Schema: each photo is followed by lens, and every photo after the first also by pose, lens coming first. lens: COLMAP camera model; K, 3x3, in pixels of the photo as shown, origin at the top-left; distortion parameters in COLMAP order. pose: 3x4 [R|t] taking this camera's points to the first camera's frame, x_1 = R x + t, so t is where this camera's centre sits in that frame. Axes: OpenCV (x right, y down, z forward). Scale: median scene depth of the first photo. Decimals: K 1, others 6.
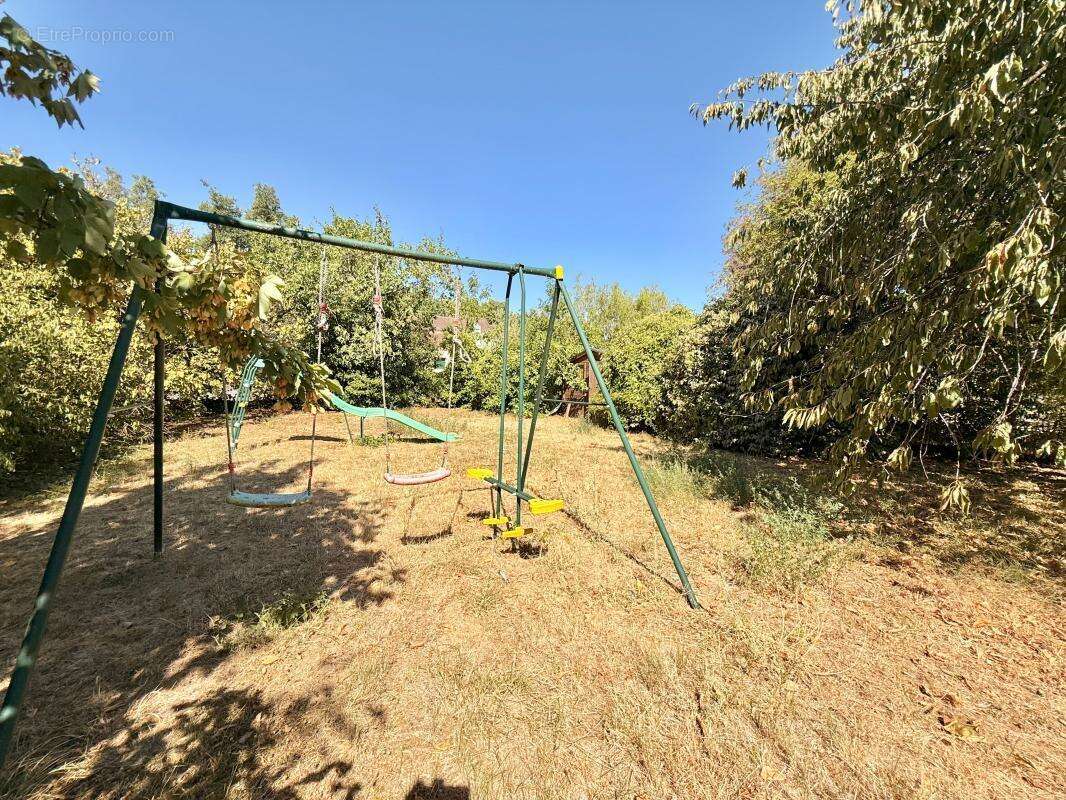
lens RADIAL K [[425.5, 0, 533.7], [0, 425.5, 400.7], [0, 0, 1]] dist [0.001927, 0.000379]
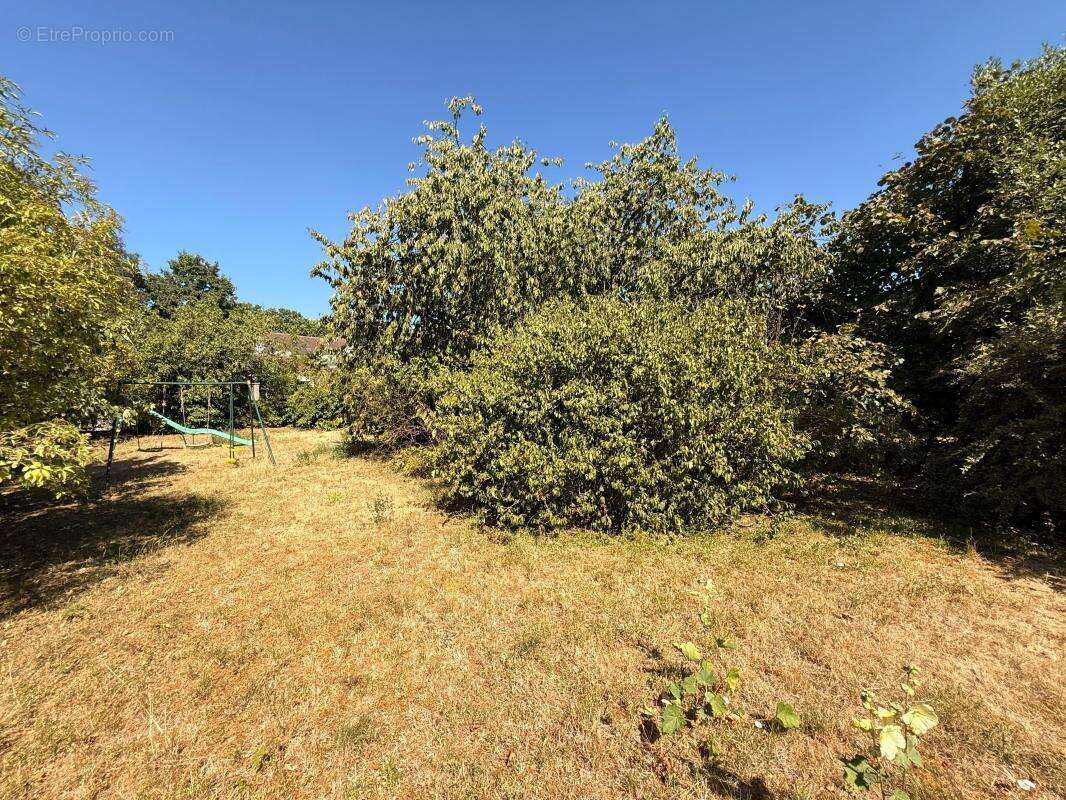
lens RADIAL K [[425.5, 0, 532.6], [0, 425.5, 395.3], [0, 0, 1]] dist [0.001927, 0.000379]
pose [[0.970734, -0.038720, 0.237017, 0.401201], [0.049402, 0.998006, -0.039295, 0.011182], [-0.235023, 0.049855, 0.970710, -0.770636]]
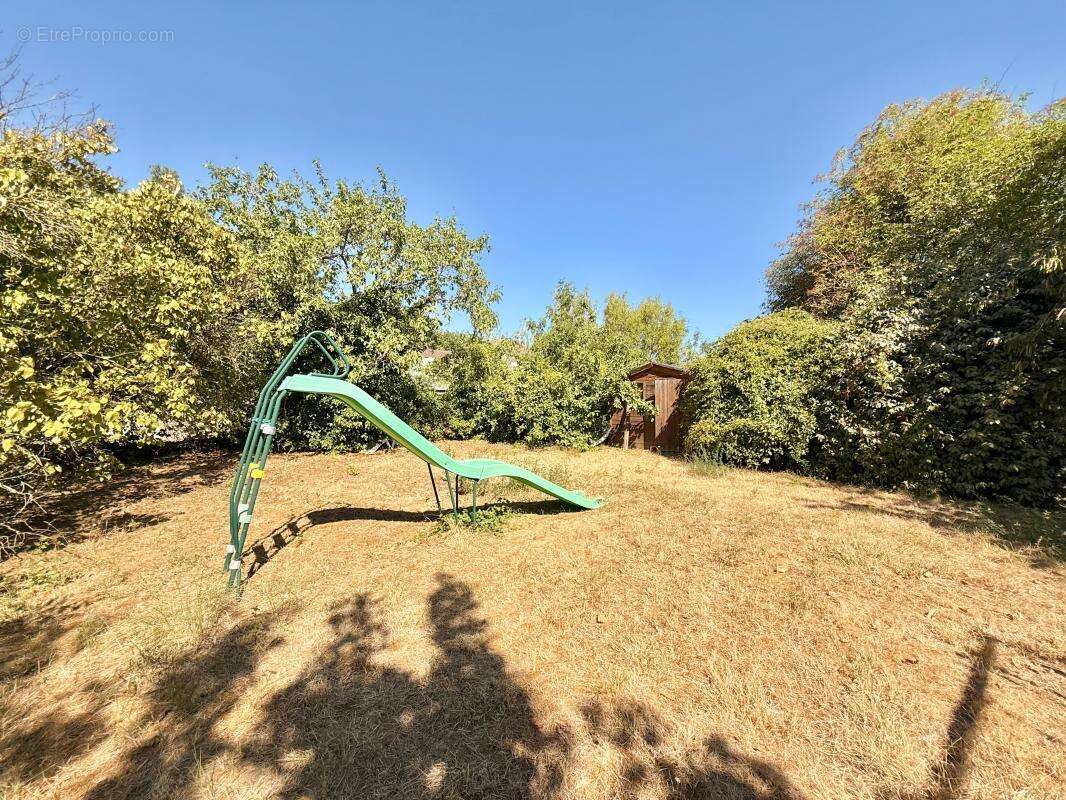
lens RADIAL K [[425.5, 0, 533.9], [0, 425.5, 402.5], [0, 0, 1]] dist [0.001927, 0.000379]
pose [[0.984788, -0.016062, 0.173016, -0.274577], [0.023274, 0.998939, -0.039736, -0.023705], [-0.172194, 0.043158, 0.984117, 0.292491]]
